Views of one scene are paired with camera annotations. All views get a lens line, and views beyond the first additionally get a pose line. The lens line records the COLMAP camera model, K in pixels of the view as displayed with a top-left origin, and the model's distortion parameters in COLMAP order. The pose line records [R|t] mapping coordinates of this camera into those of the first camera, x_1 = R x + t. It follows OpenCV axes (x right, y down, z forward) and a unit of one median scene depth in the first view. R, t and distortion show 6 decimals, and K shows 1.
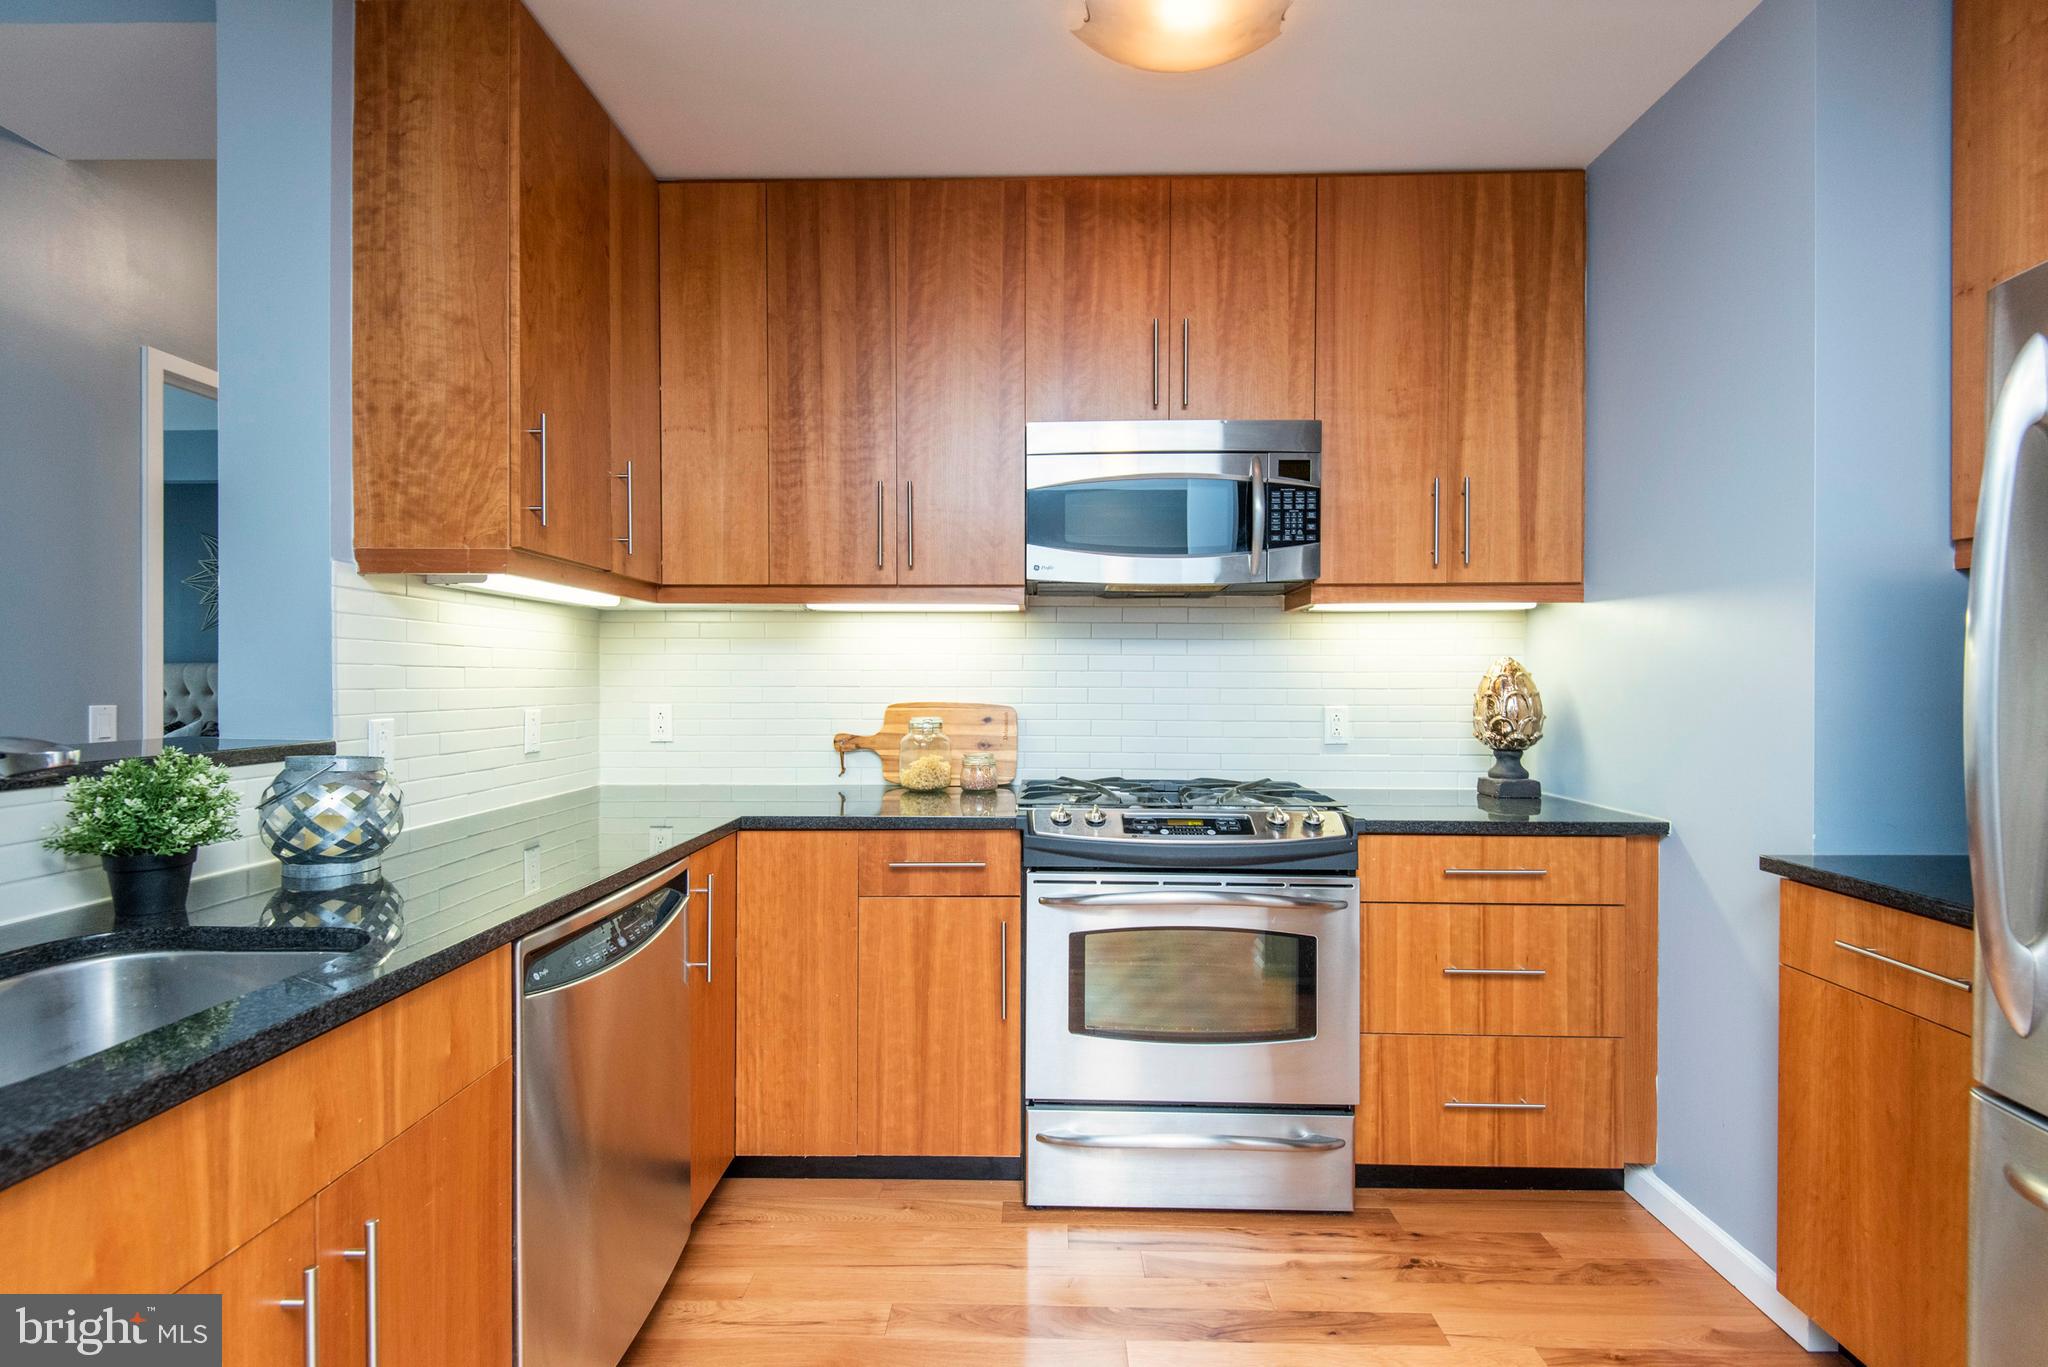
lens RADIAL K [[948.9, 0, 1010.3], [0, 948.9, 676.2], [0, 0, 1]] dist [0.026511, -0.018062]
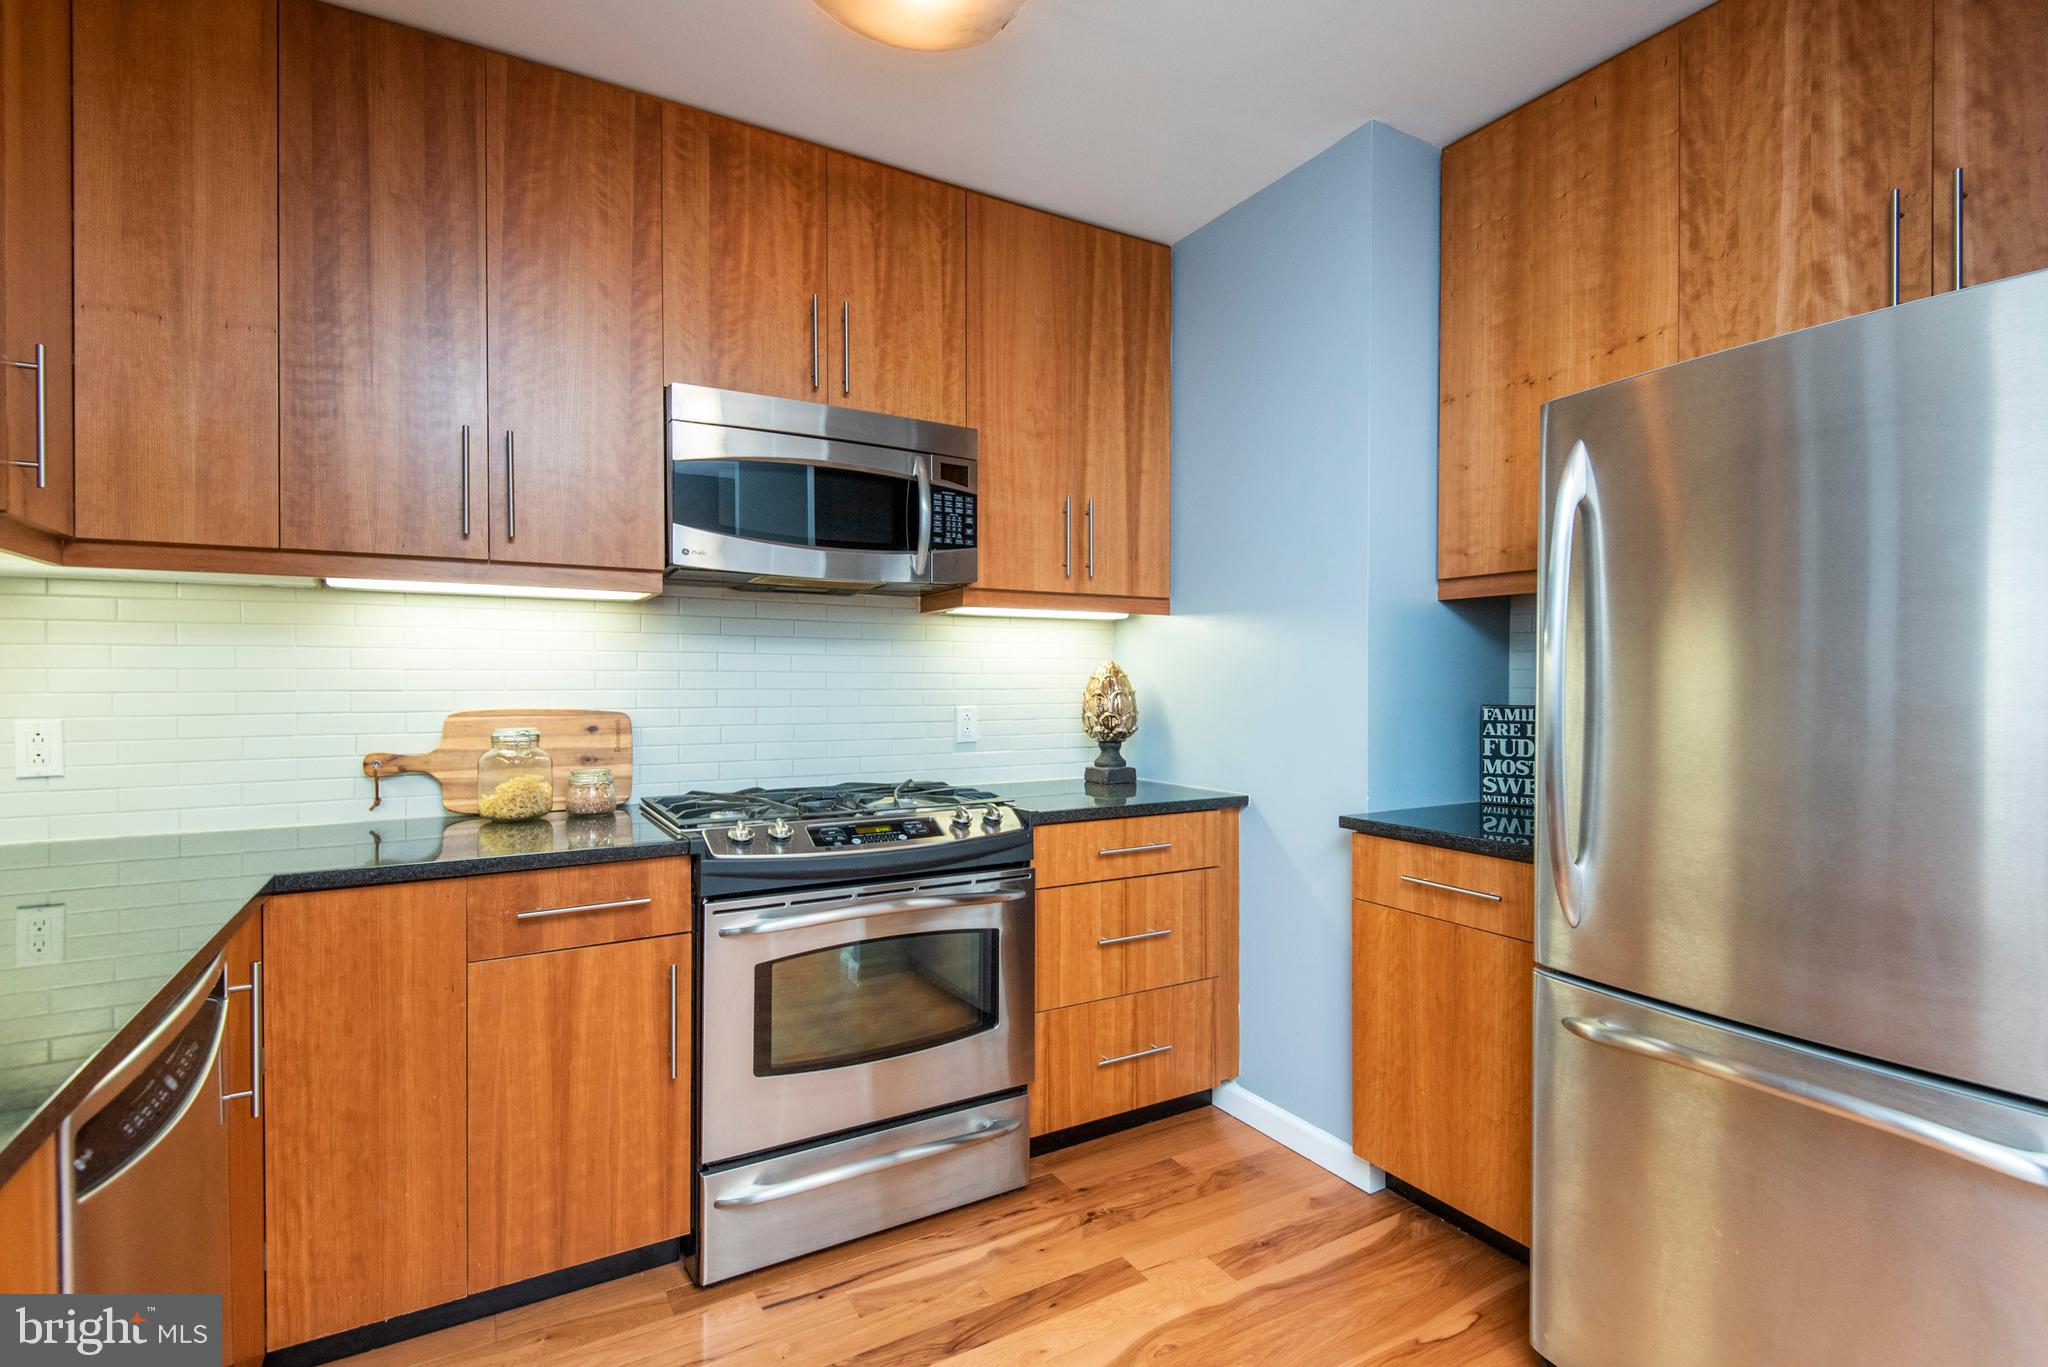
lens RADIAL K [[948.9, 0, 1088.2], [0, 948.9, 680.5], [0, 0, 1]] dist [0.026511, -0.018062]
pose [[0.847822, -0.001271, 0.530279, -0.136795], [-0.000045, 0.999997, 0.002468, 0.001342], [-0.530280, -0.002116, 0.847820, 0.072428]]
